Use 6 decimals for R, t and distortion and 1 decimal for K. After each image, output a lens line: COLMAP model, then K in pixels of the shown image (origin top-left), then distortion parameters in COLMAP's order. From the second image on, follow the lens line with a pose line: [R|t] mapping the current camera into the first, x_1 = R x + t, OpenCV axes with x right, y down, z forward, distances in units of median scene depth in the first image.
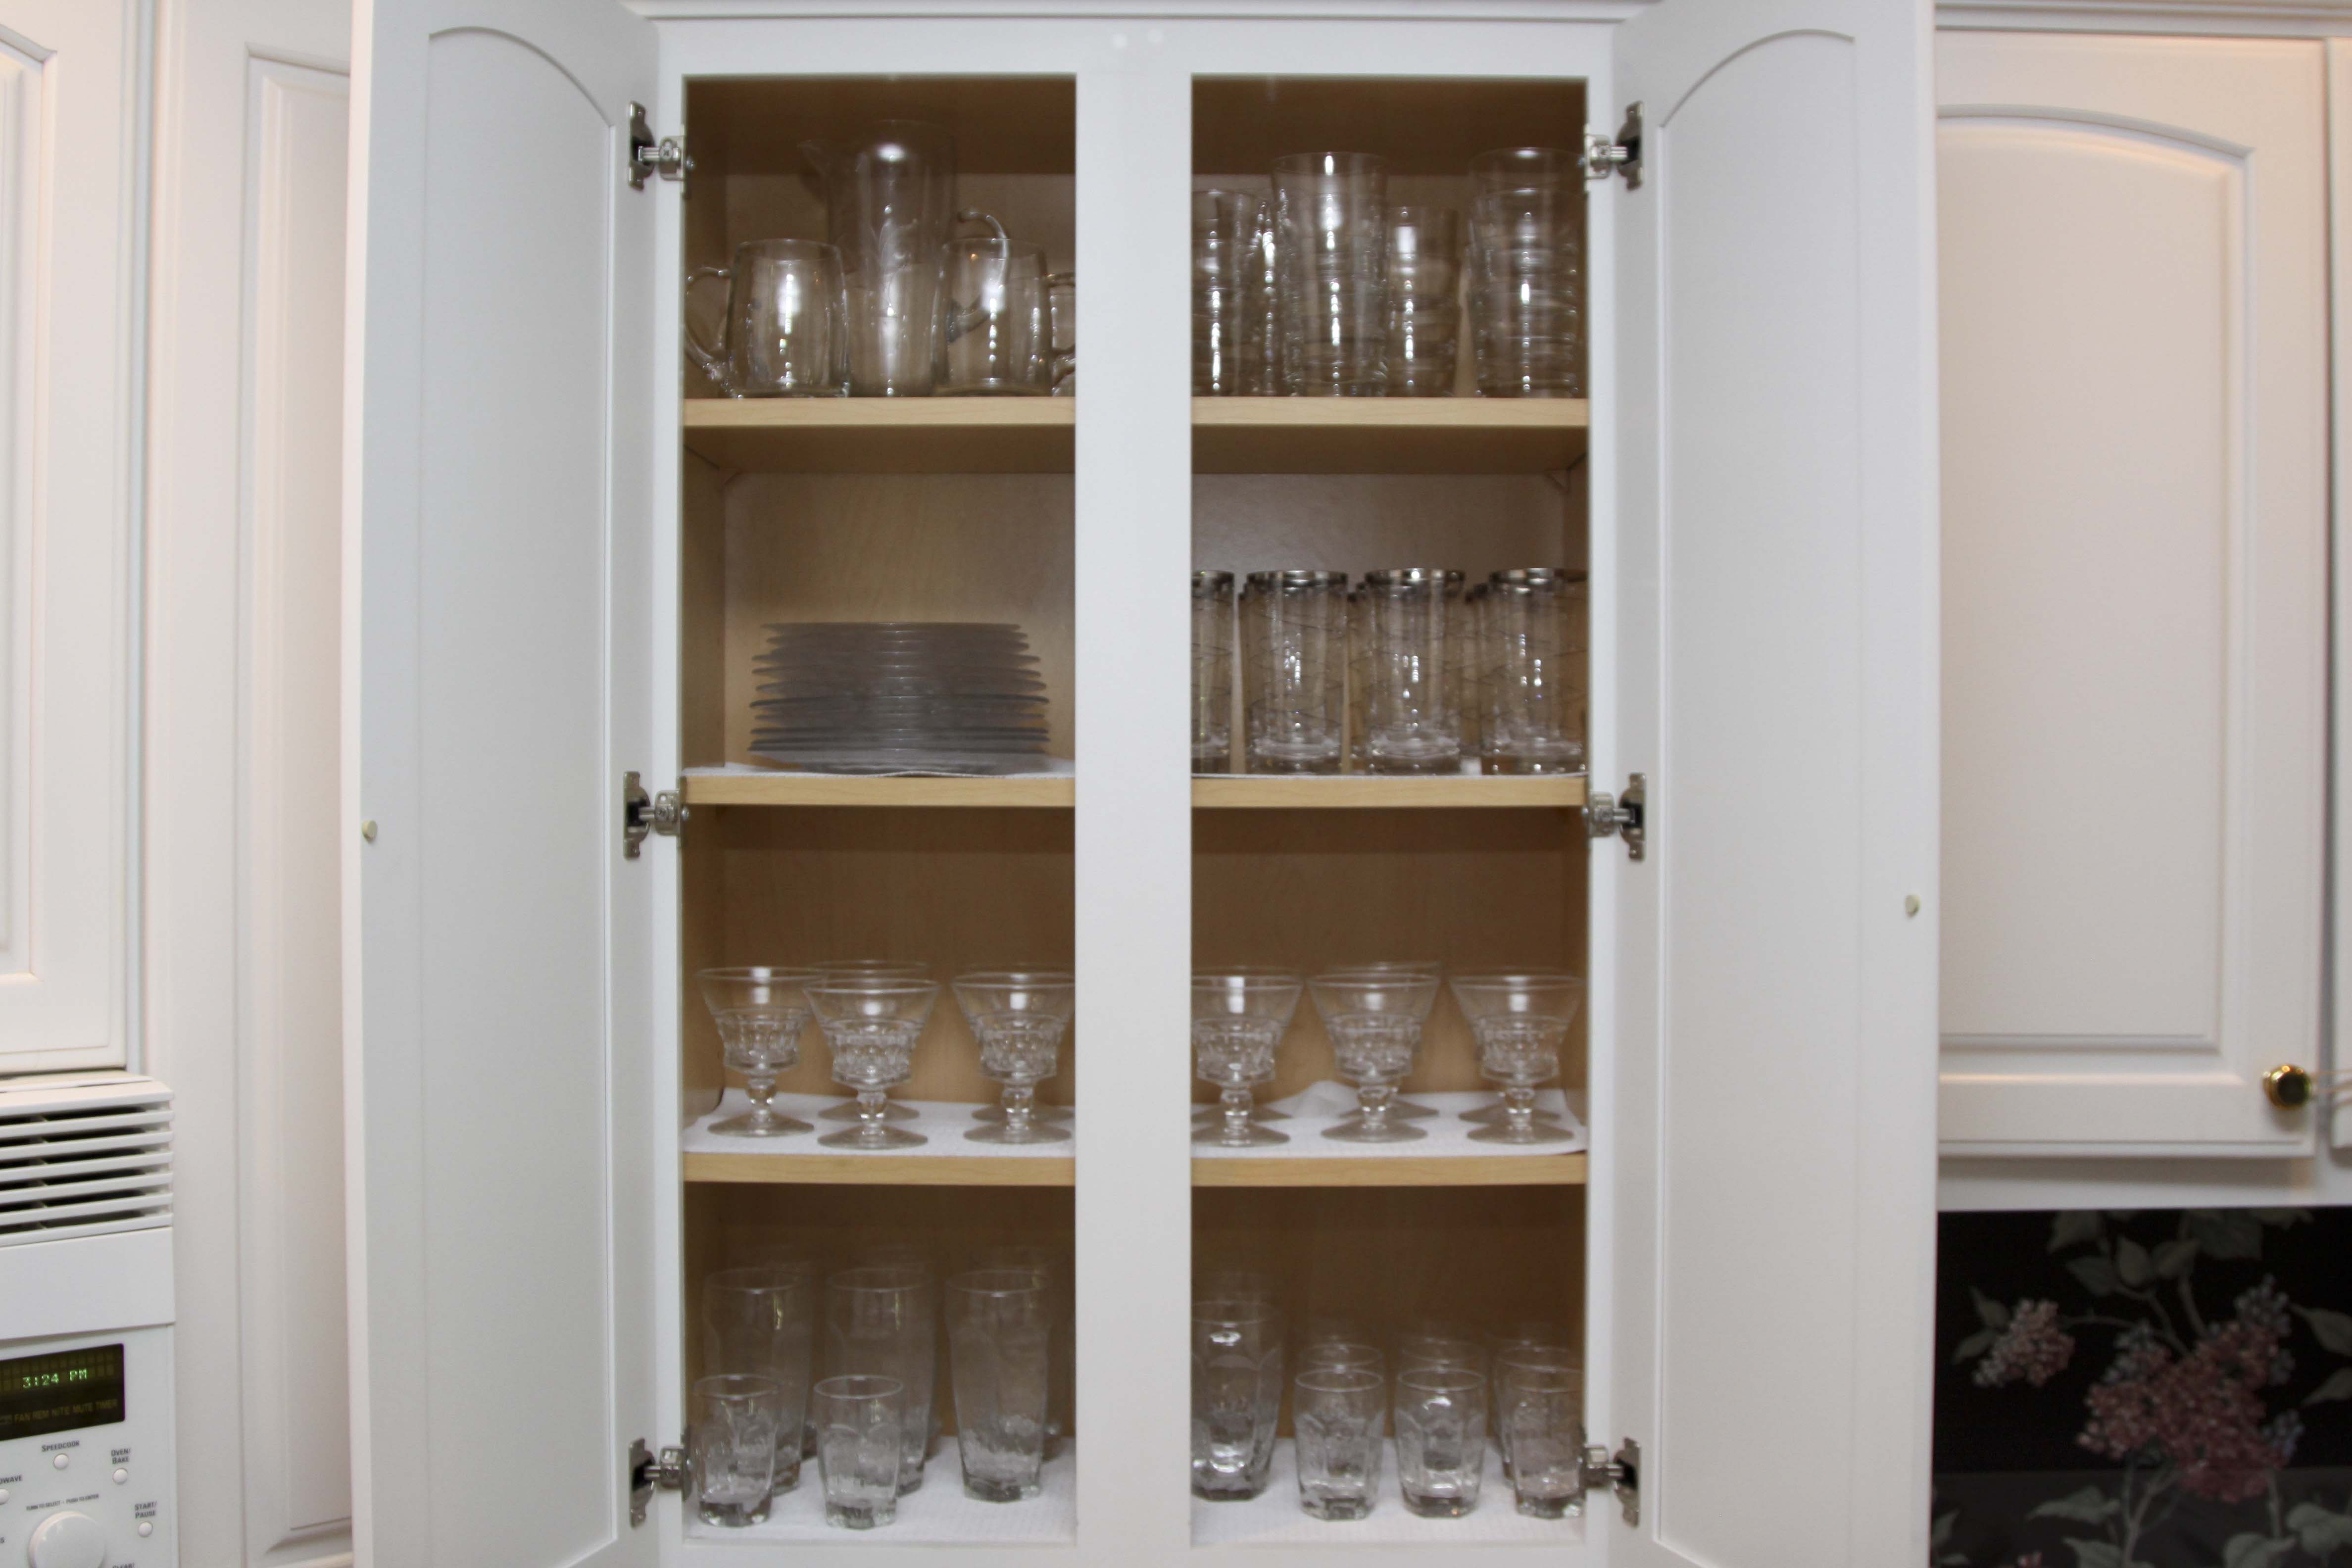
lens RADIAL K [[2470.8, 0, 1176.0], [0, 2470.8, 784.0], [0, 0, 1]] dist [-0.170234, 0.112641]
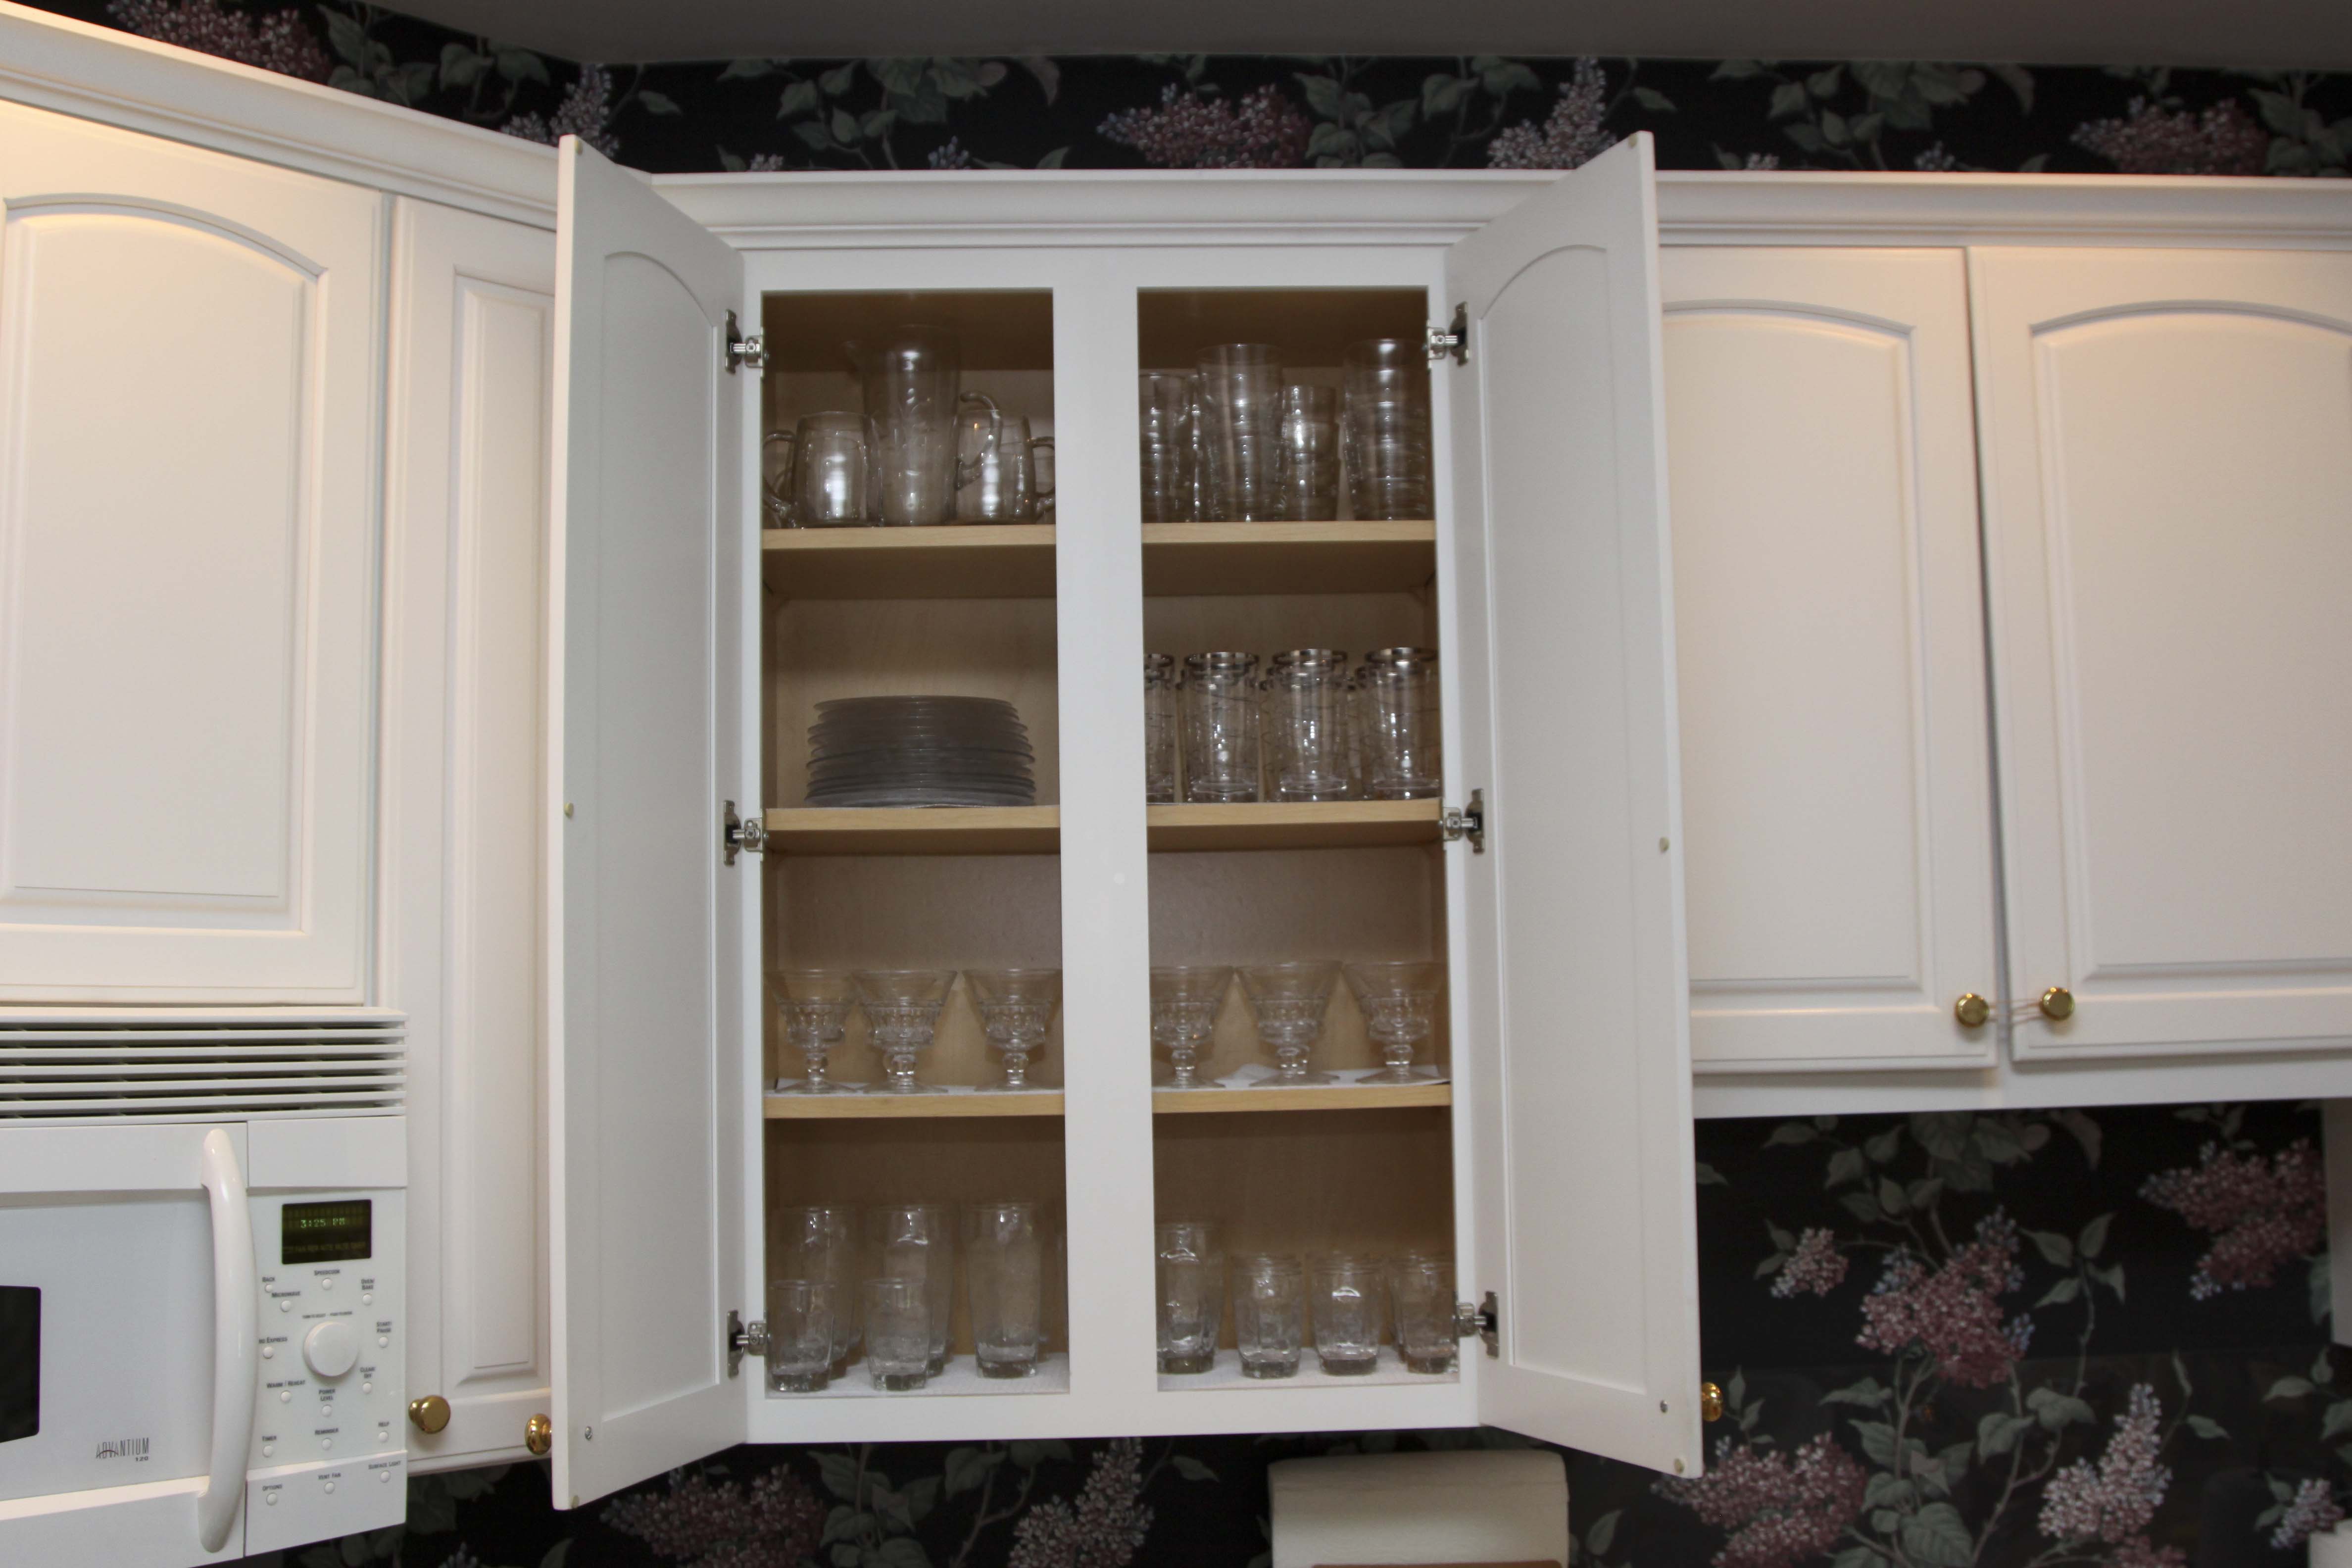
lens RADIAL K [[2470.8, 0, 1176.0], [0, 2470.8, 784.0], [0, 0, 1]] dist [-0.170234, 0.112641]
pose [[0.999167, -0.016237, 0.037438, -0.026749], [0.019965, 0.994639, -0.101465, 0.118387], [-0.035590, 0.102128, 0.994134, -0.320082]]
